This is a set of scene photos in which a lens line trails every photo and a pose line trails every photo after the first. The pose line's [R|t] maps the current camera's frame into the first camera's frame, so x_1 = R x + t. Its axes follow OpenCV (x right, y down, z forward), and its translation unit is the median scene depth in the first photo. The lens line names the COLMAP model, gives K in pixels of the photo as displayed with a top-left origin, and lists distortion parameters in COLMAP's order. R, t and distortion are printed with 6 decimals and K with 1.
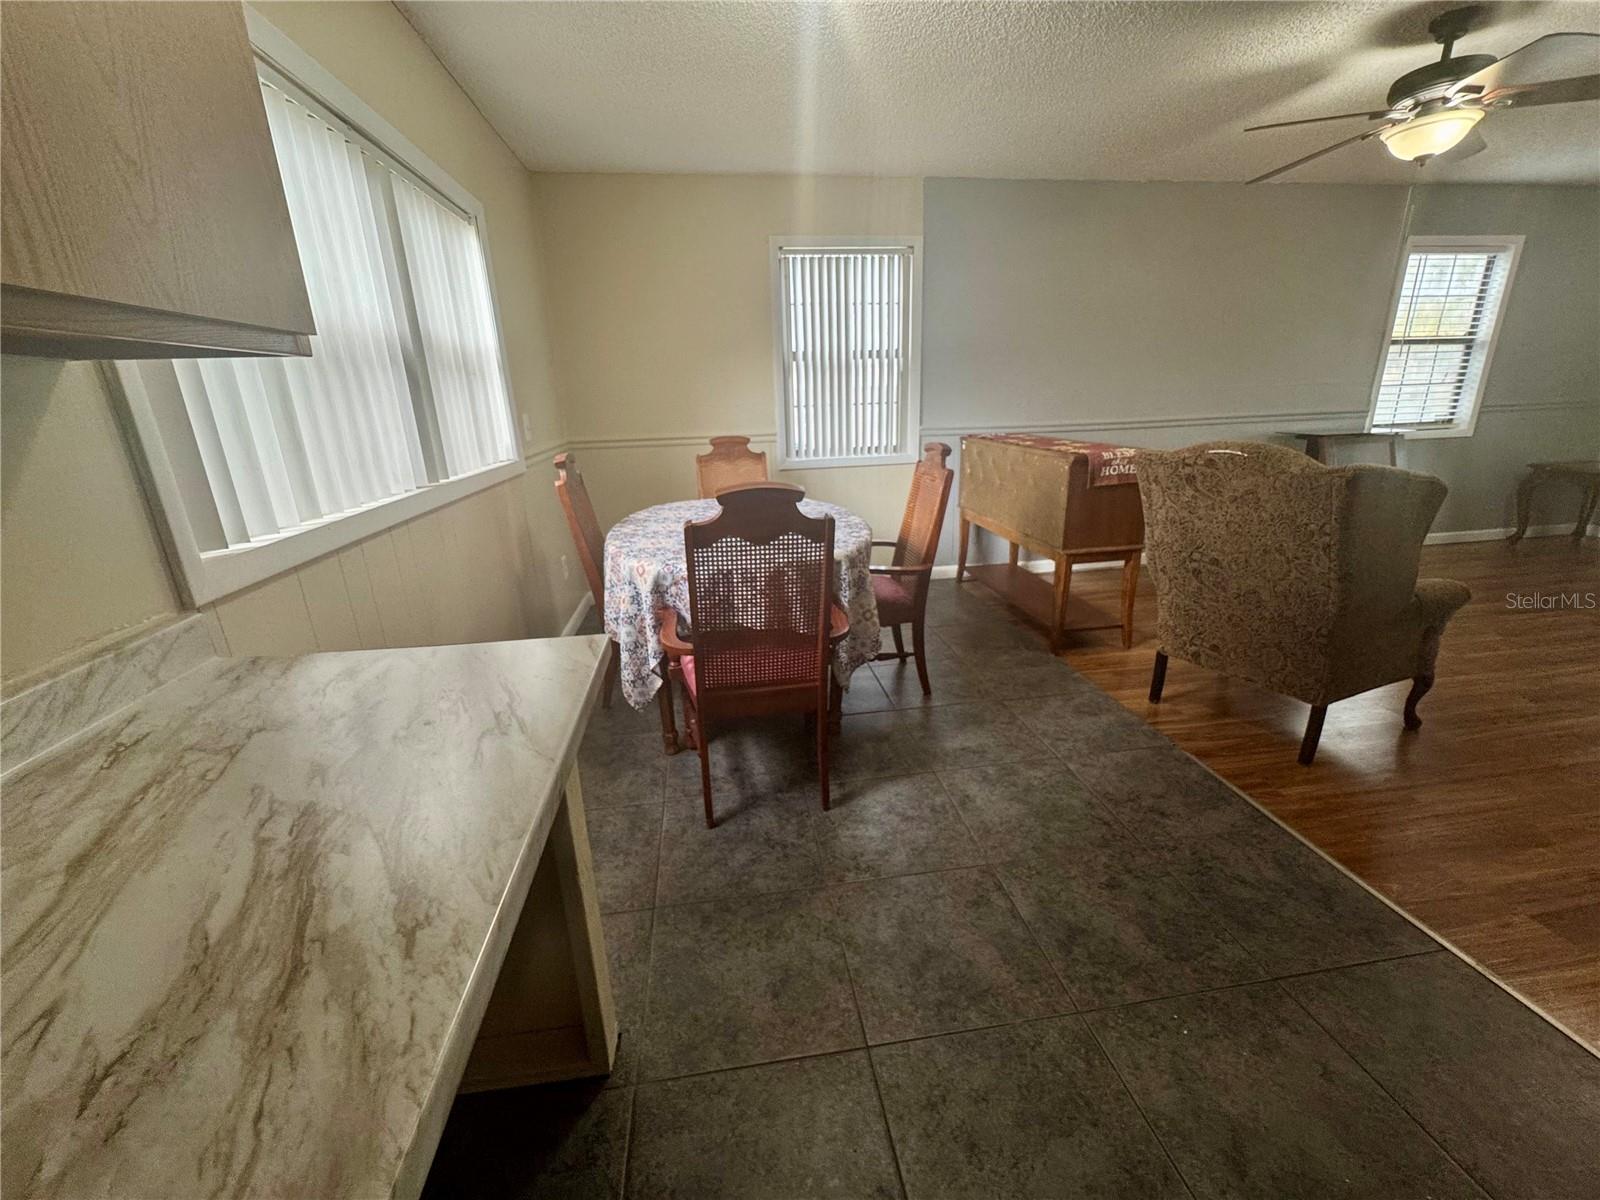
lens RADIAL K [[641.2, 0, 805.1], [0, 641.2, 597.0], [0, 0, 1]] dist [0.000268, 0.000451]
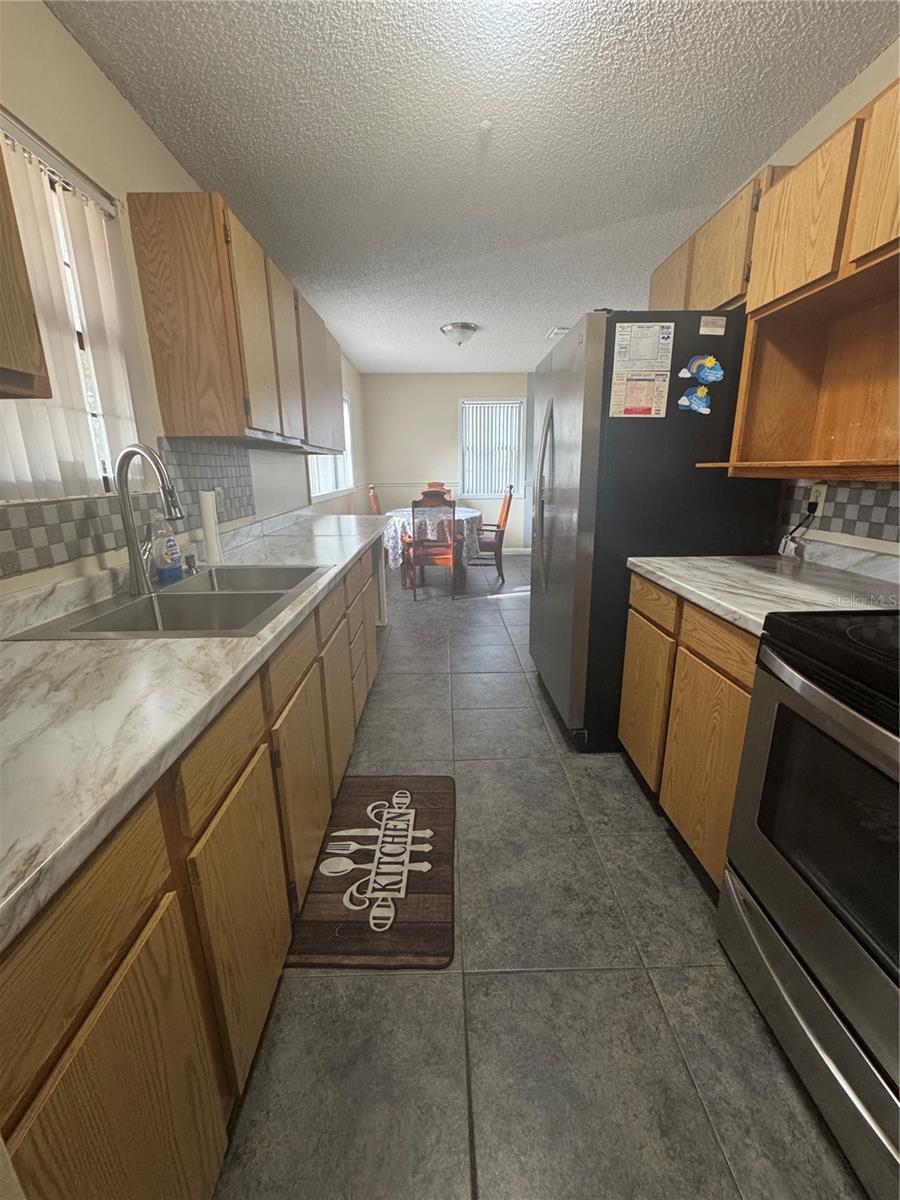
lens RADIAL K [[480.9, 0, 450.0], [0, 480.9, 600.0], [0, 0, 1]] dist [0.000268, 0.000451]
pose [[0.991789, 0.052888, -0.116437, 0.273159], [-0.056860, 0.997899, -0.031060, 0.385762], [0.114550, 0.037425, 0.992712, -1.215254]]
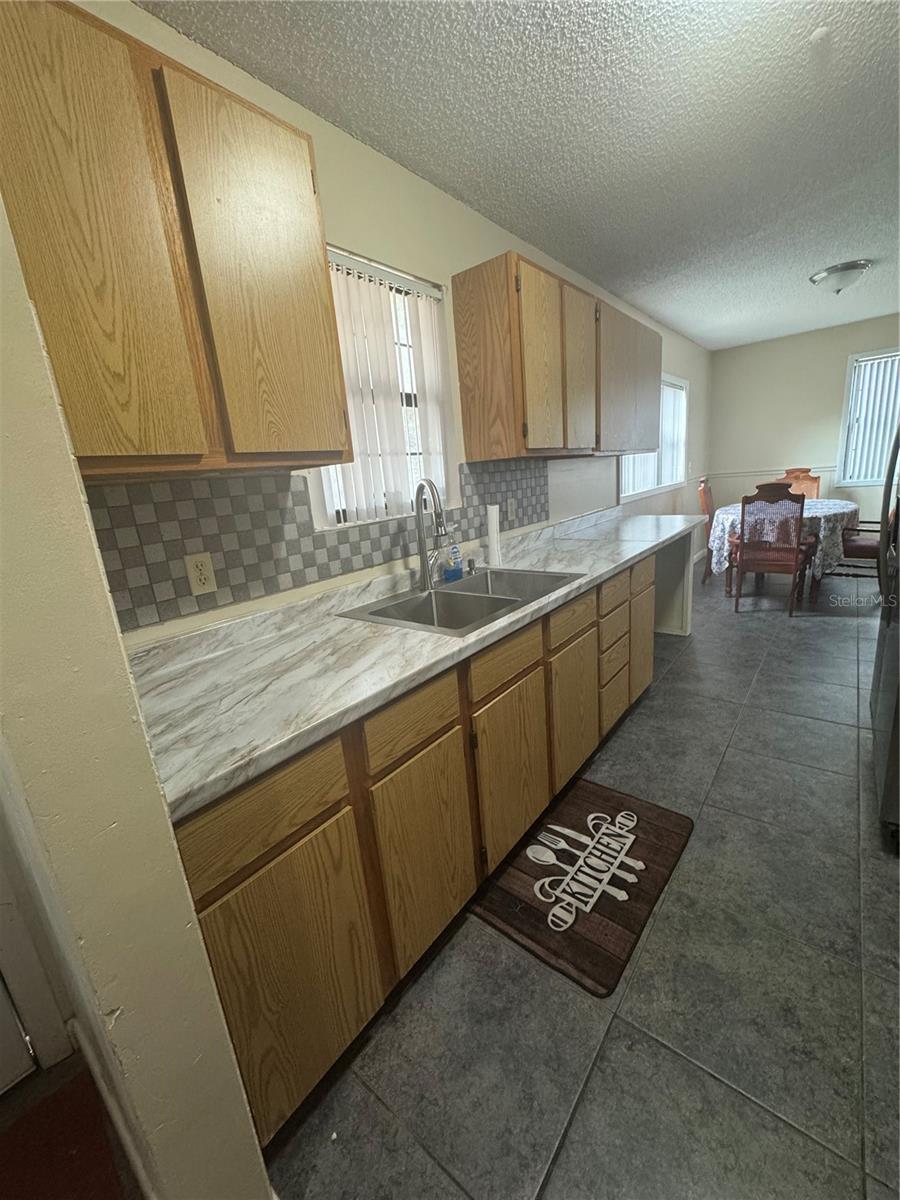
lens RADIAL K [[480.9, 0, 450.0], [0, 480.9, 600.0], [0, 0, 1]] dist [0.000268, 0.000451]
pose [[0.679937, 0.154414, -0.716828, 0.441037], [-0.154430, 0.985805, 0.065872, 0.333321], [0.716824, 0.065911, 0.694132, -1.179914]]
